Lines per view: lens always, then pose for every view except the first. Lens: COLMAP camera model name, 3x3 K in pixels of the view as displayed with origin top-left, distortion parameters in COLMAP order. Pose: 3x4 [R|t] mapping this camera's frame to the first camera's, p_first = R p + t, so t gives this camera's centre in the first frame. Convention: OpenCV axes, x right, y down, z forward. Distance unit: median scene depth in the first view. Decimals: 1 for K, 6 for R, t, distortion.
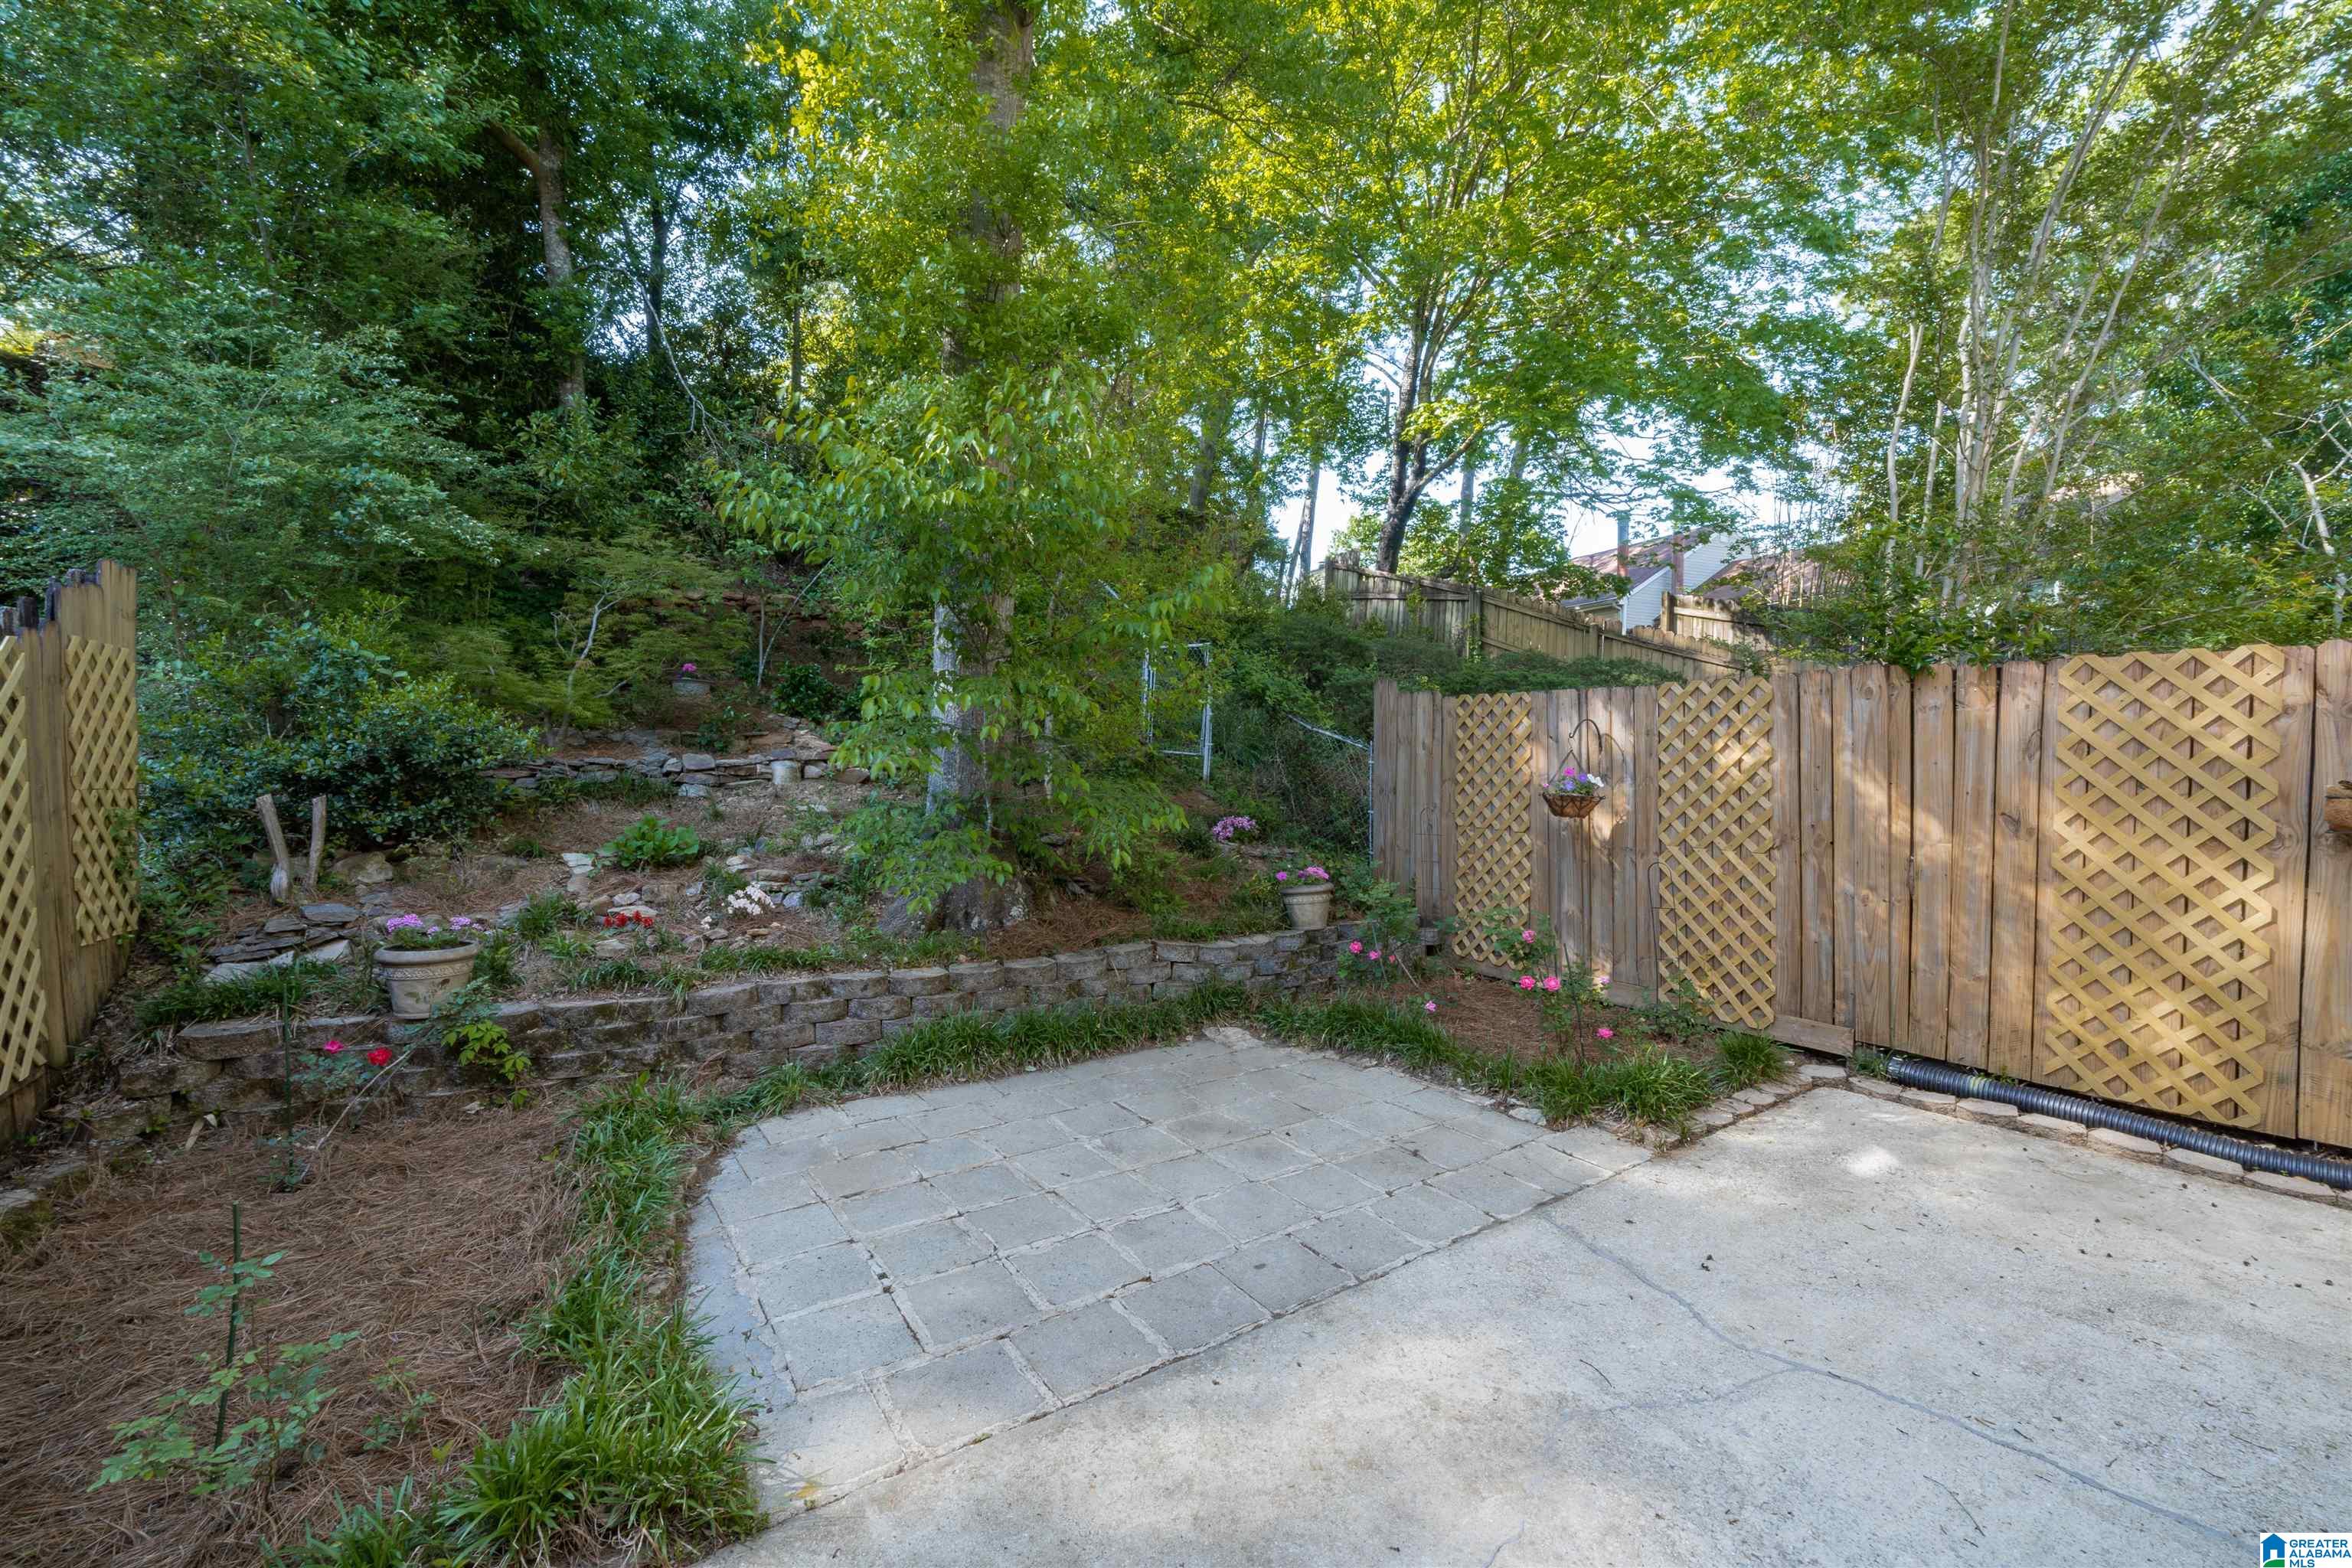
lens RADIAL K [[942.3, 0, 1165.3], [0, 942.3, 783.3], [0, 0, 1]] dist [0.000992, 0.000443]
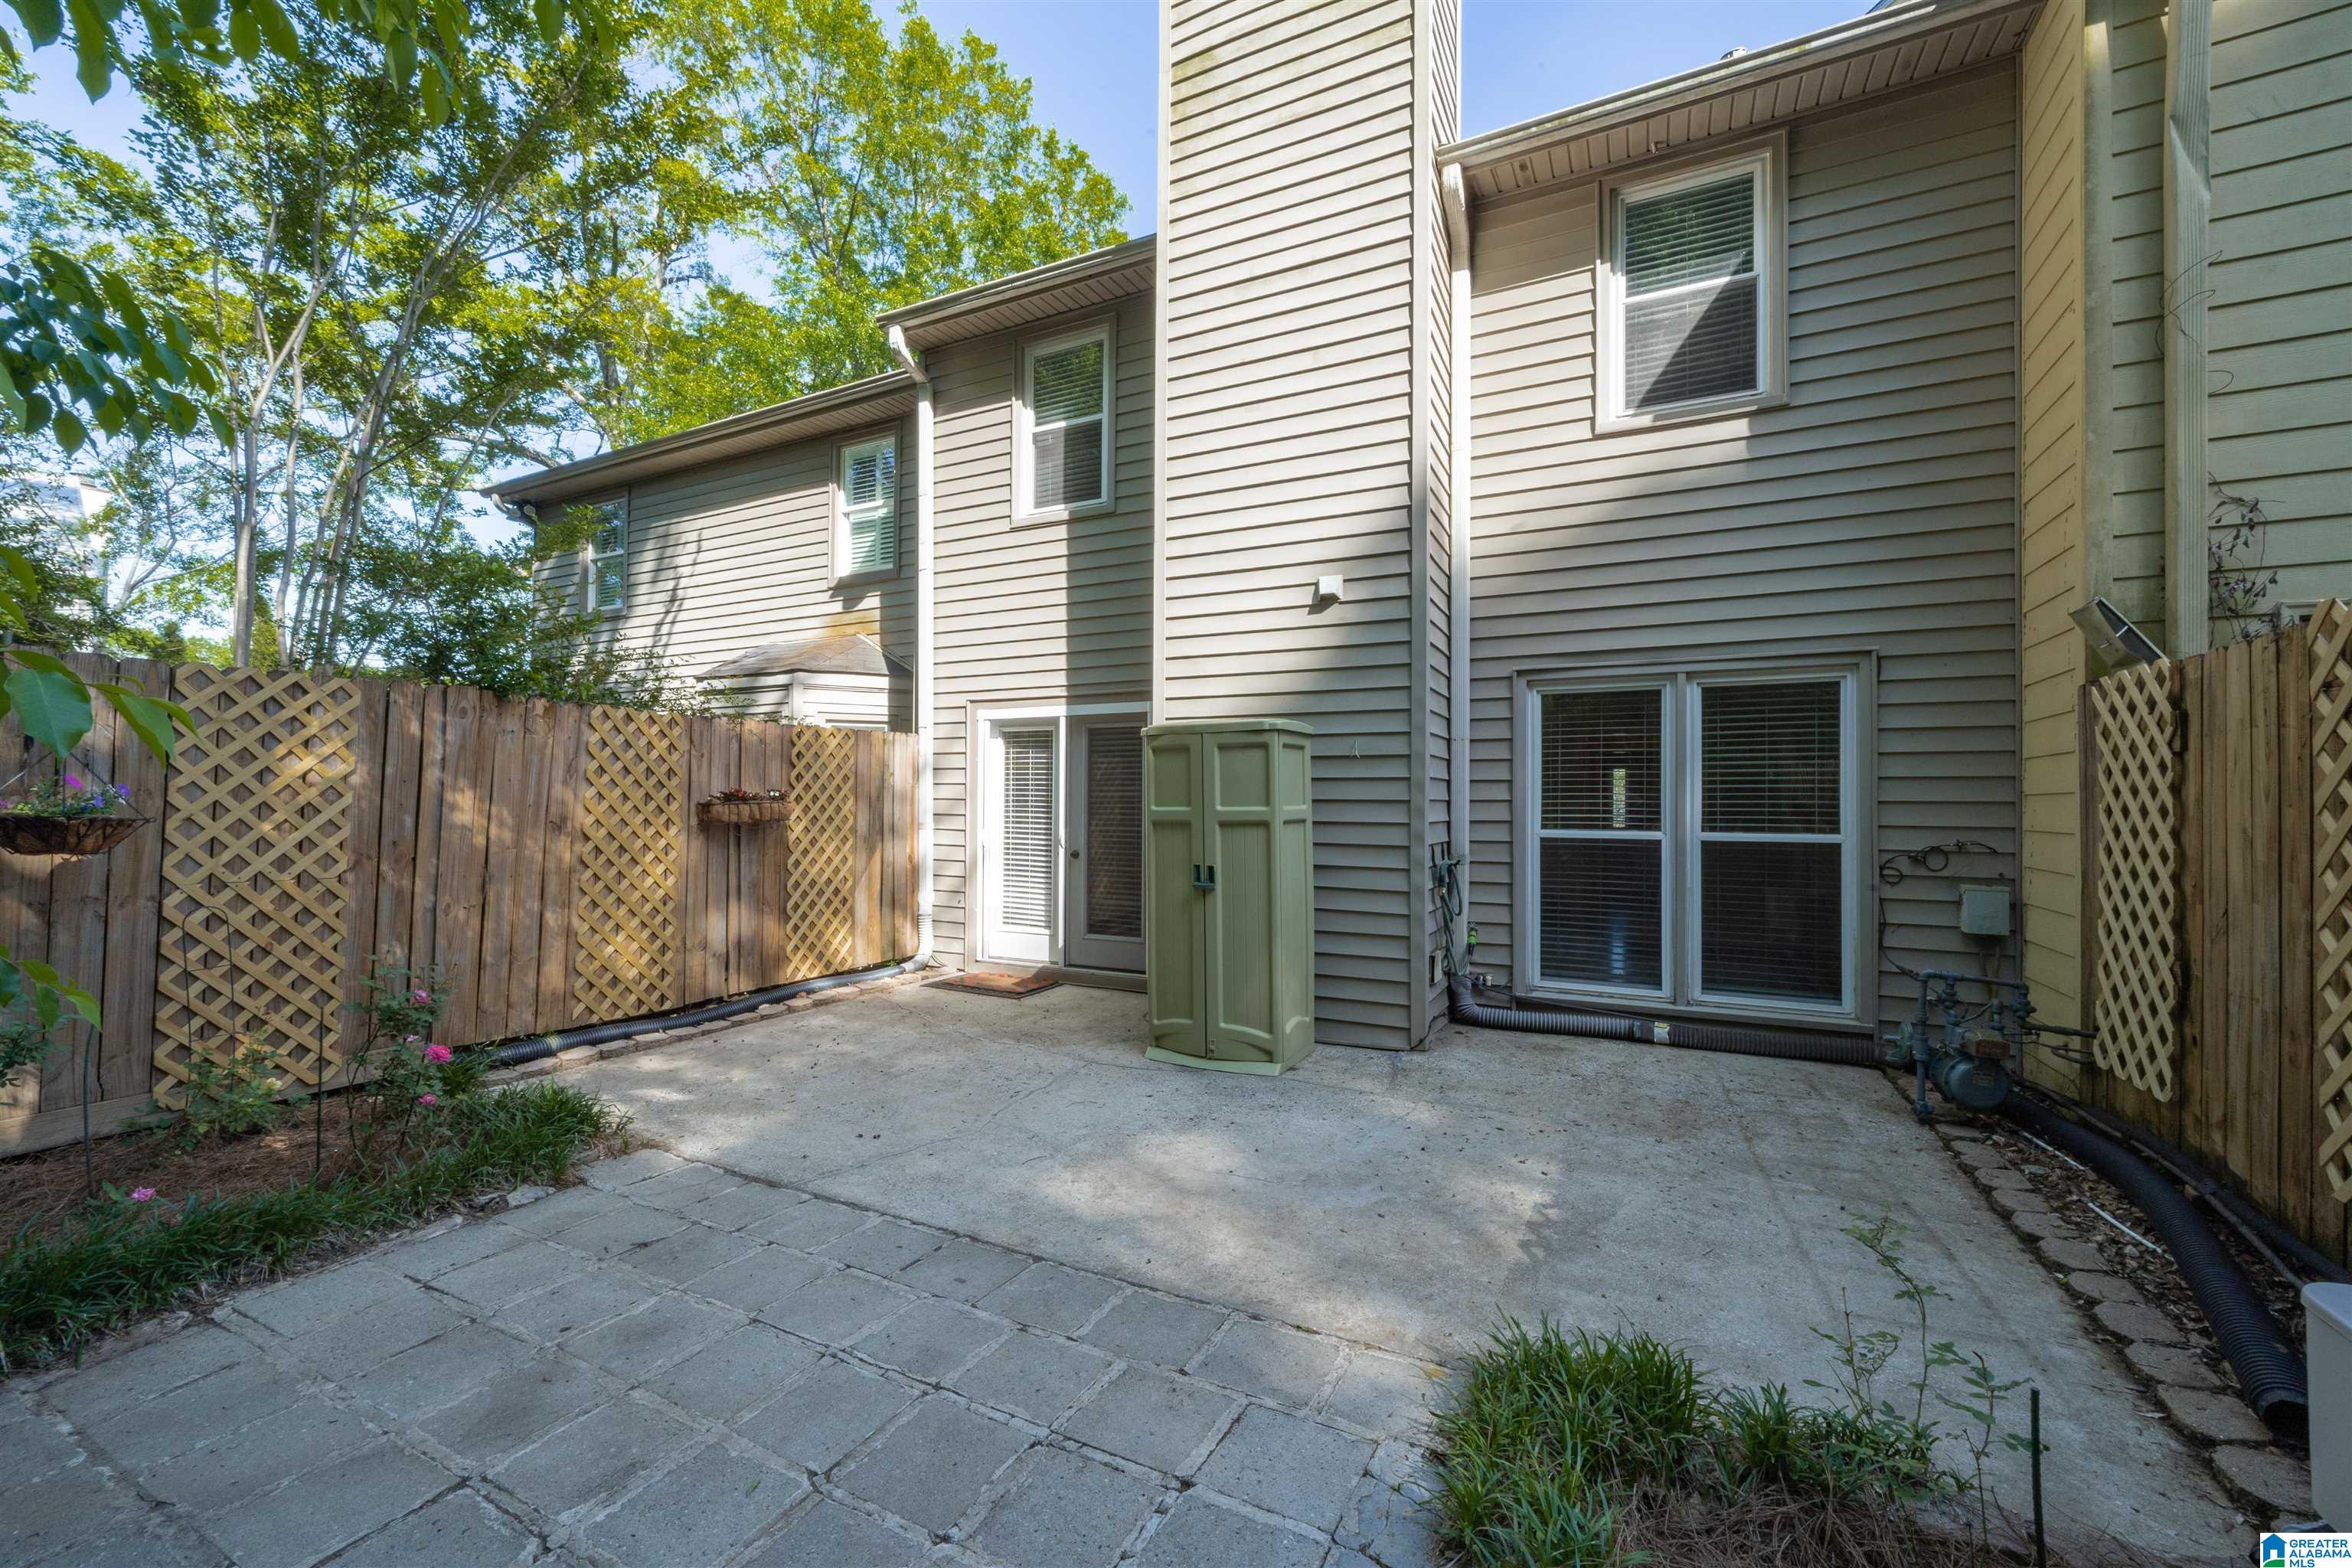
lens RADIAL K [[942.3, 0, 1165.3], [0, 942.3, 783.3], [0, 0, 1]] dist [0.000992, 0.000443]
pose [[-0.468907, 0.016339, 0.883096, -0.654197], [0.008609, 0.999866, -0.013928, 0.006659], [-0.883205, 0.001072, -0.468985, 0.946989]]
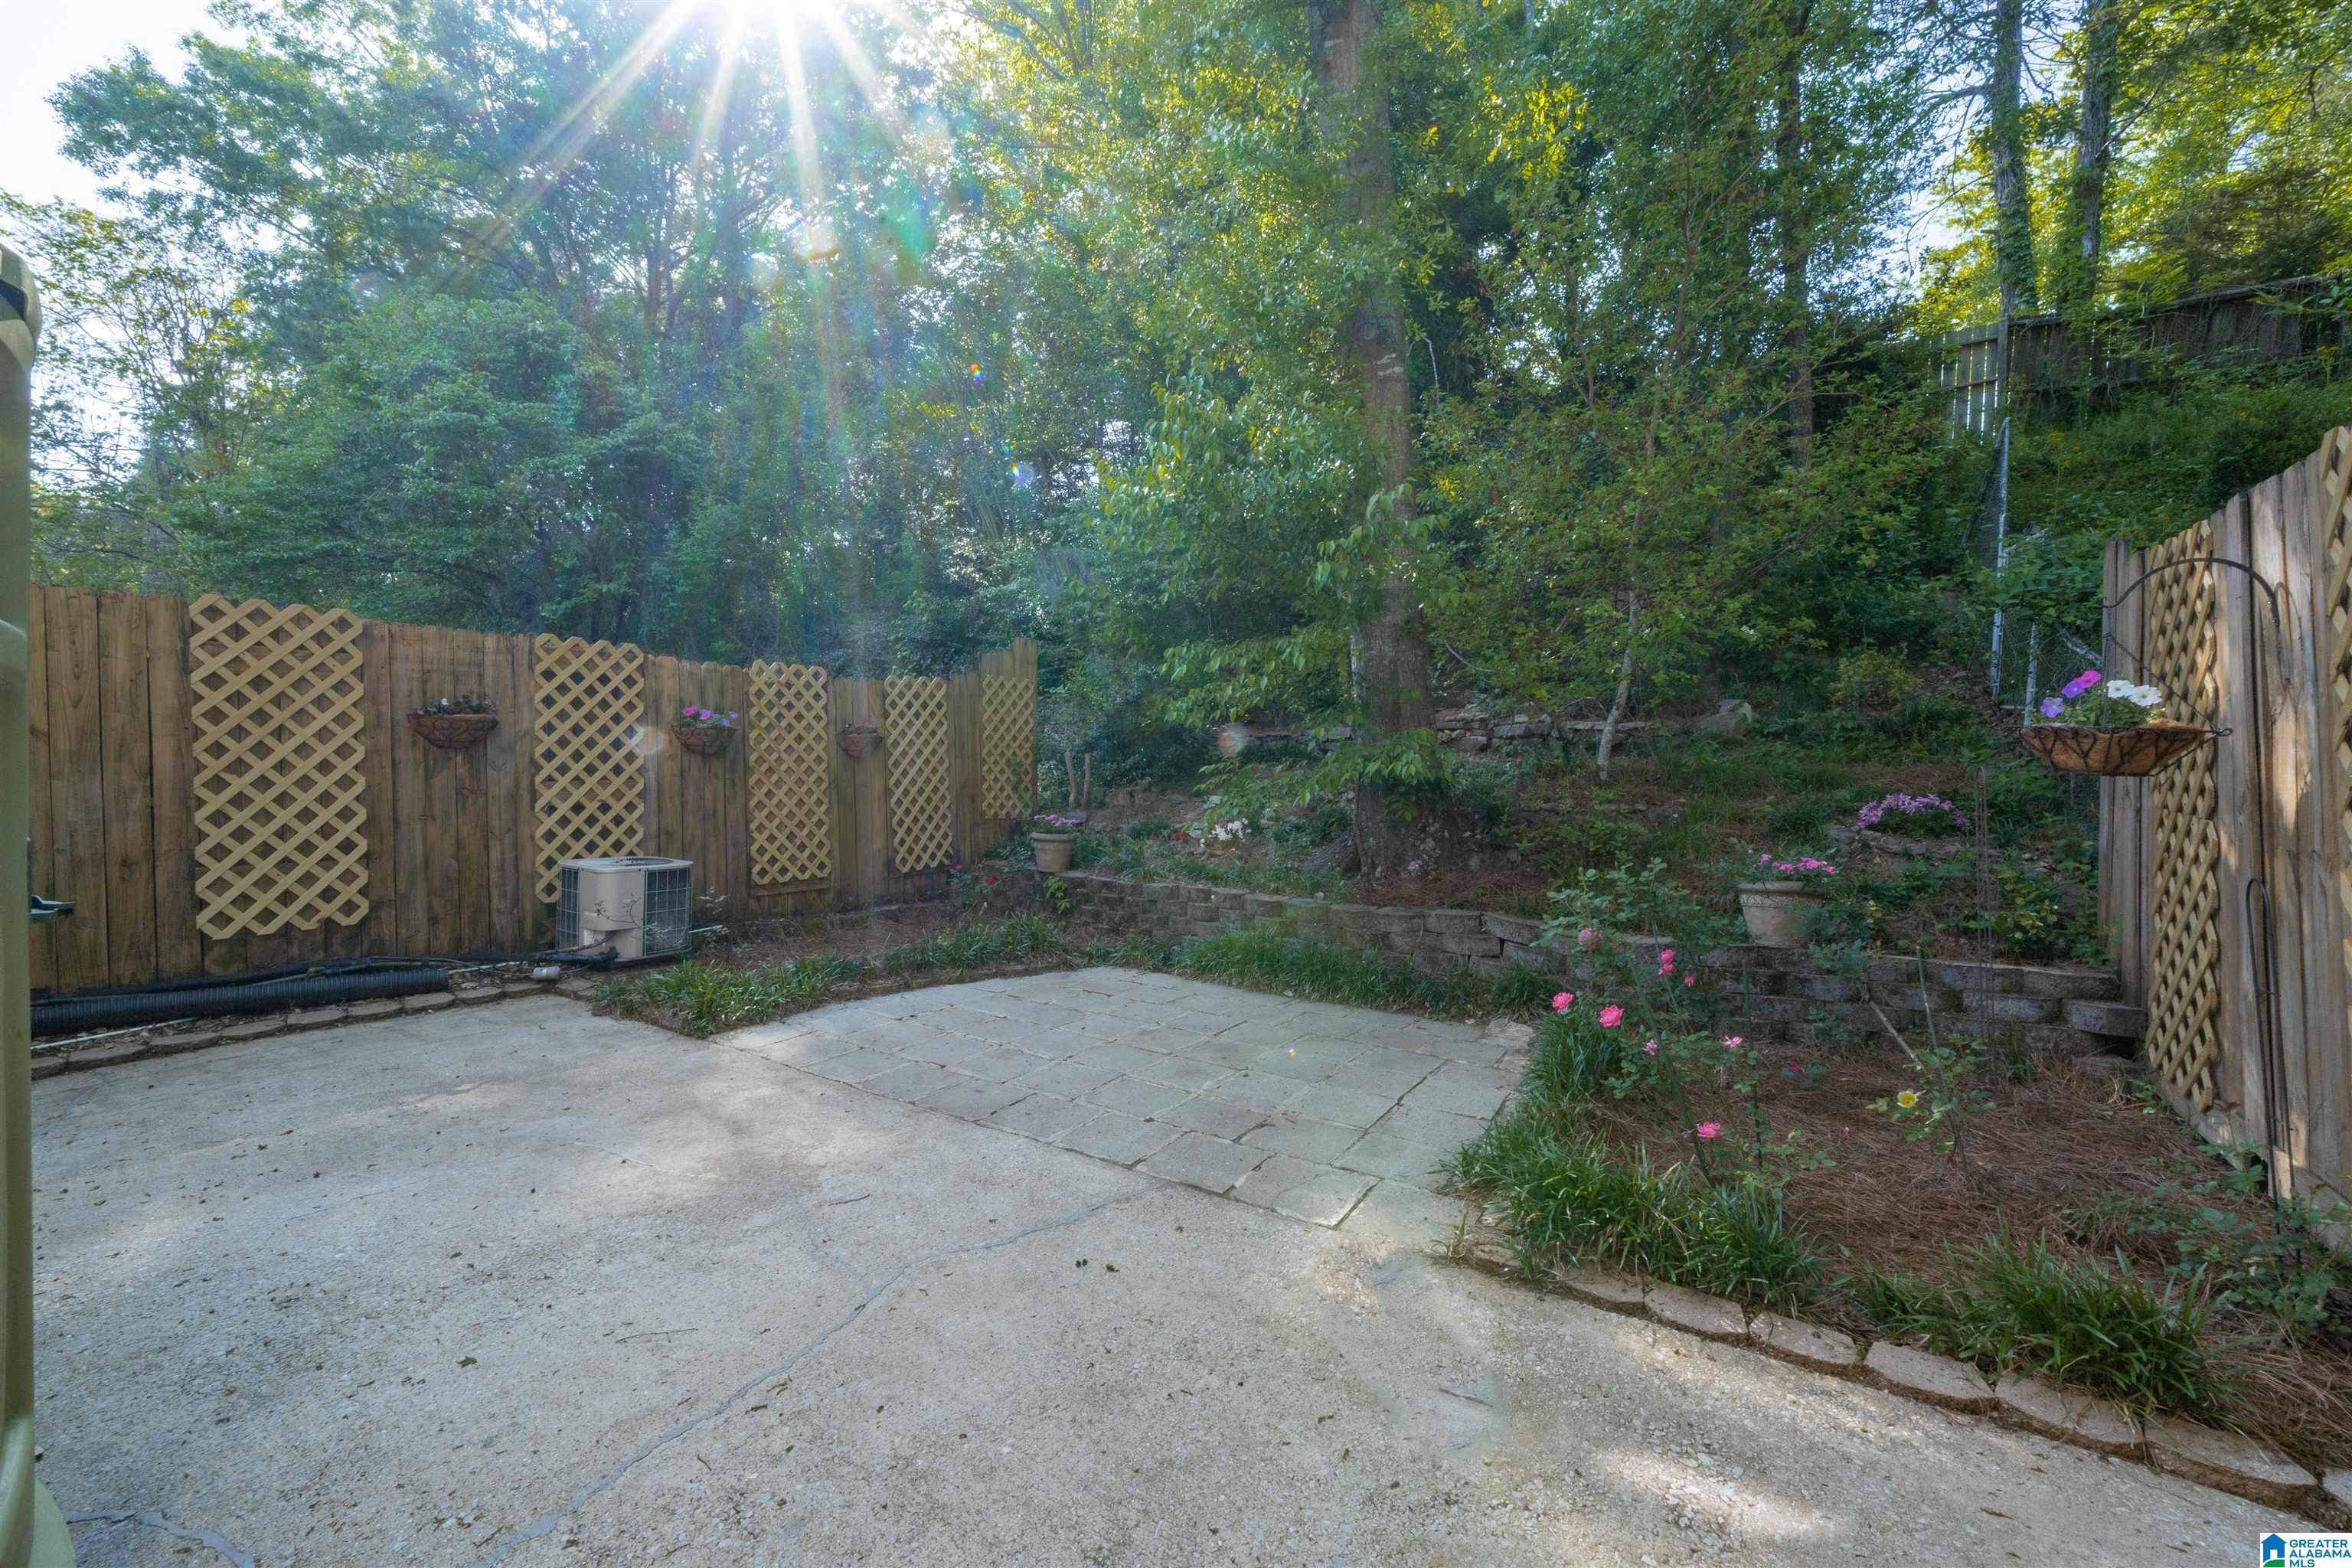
lens RADIAL K [[942.3, 0, 1165.3], [0, 942.3, 783.3], [0, 0, 1]] dist [0.000992, 0.000443]
pose [[0.383635, 0.016747, -0.923333, 0.997301], [-0.020417, 0.999745, 0.009650, 0.065933], [0.923259, 0.015150, 0.383879, 0.553275]]
